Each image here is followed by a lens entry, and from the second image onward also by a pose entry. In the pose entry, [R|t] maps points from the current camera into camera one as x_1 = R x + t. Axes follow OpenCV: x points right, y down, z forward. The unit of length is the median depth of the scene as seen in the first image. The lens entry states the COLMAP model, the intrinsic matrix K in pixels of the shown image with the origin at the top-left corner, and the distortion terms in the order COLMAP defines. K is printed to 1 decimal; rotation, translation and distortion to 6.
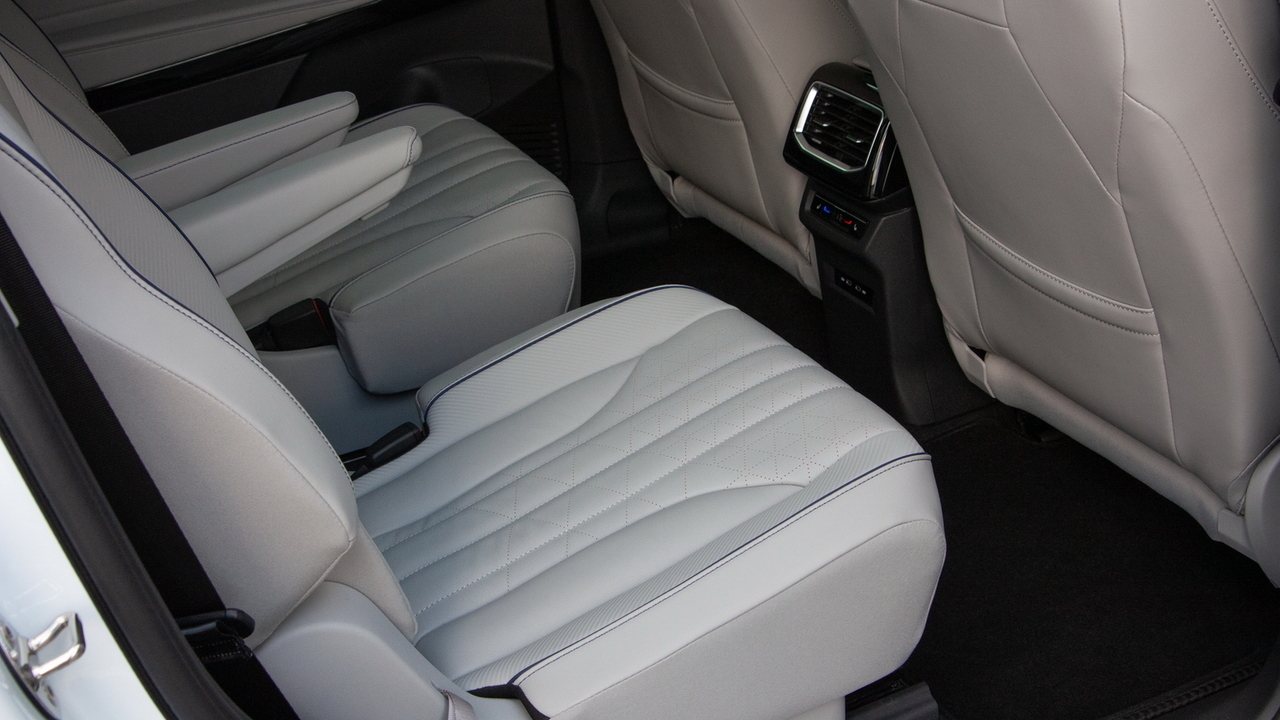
lens RADIAL K [[1788.1, 0, 640.0], [0, 1788.1, 360.0], [0, 0, 1]] dist [-0.139855, 0.002179]
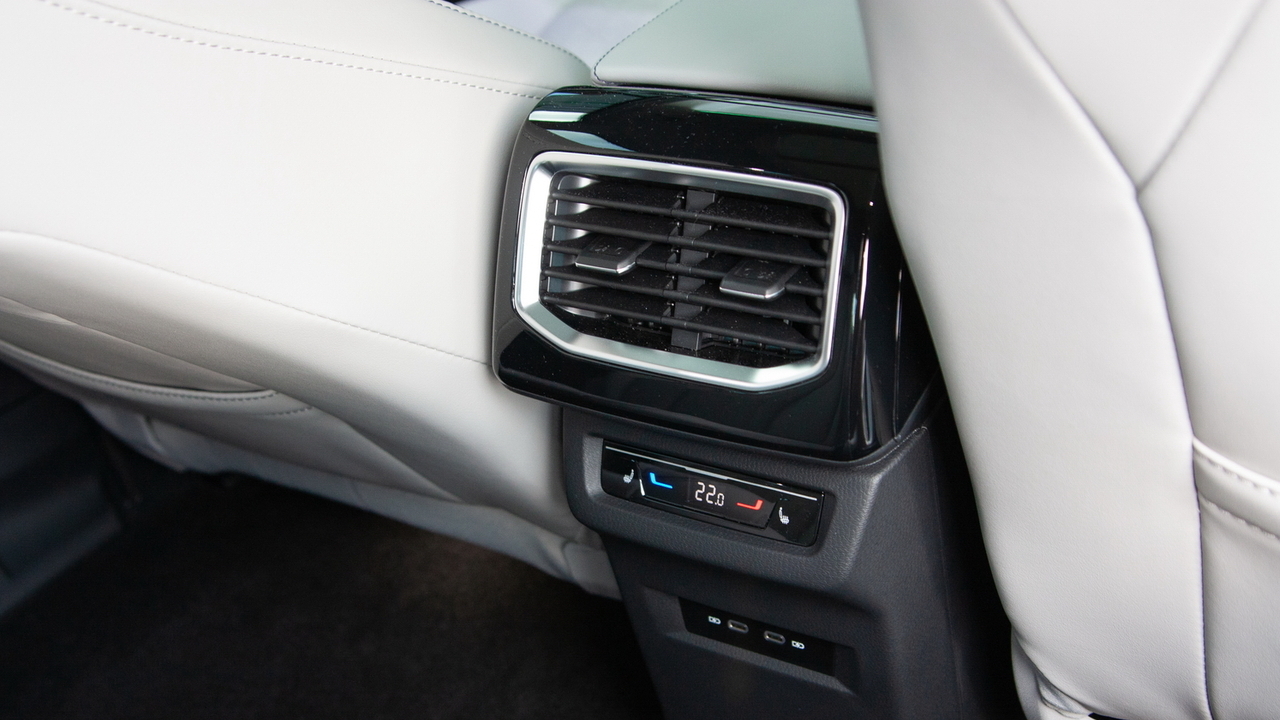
lens RADIAL K [[1788.1, 0, 640.0], [0, 1788.1, 360.0], [0, 0, 1]] dist [-0.139855, 0.002179]
pose [[0.889545, -0.313517, 0.332290, -0.013384], [0.315801, 0.947578, 0.048639, -0.128632], [-0.330120, 0.061671, 0.941922, 0.661466]]
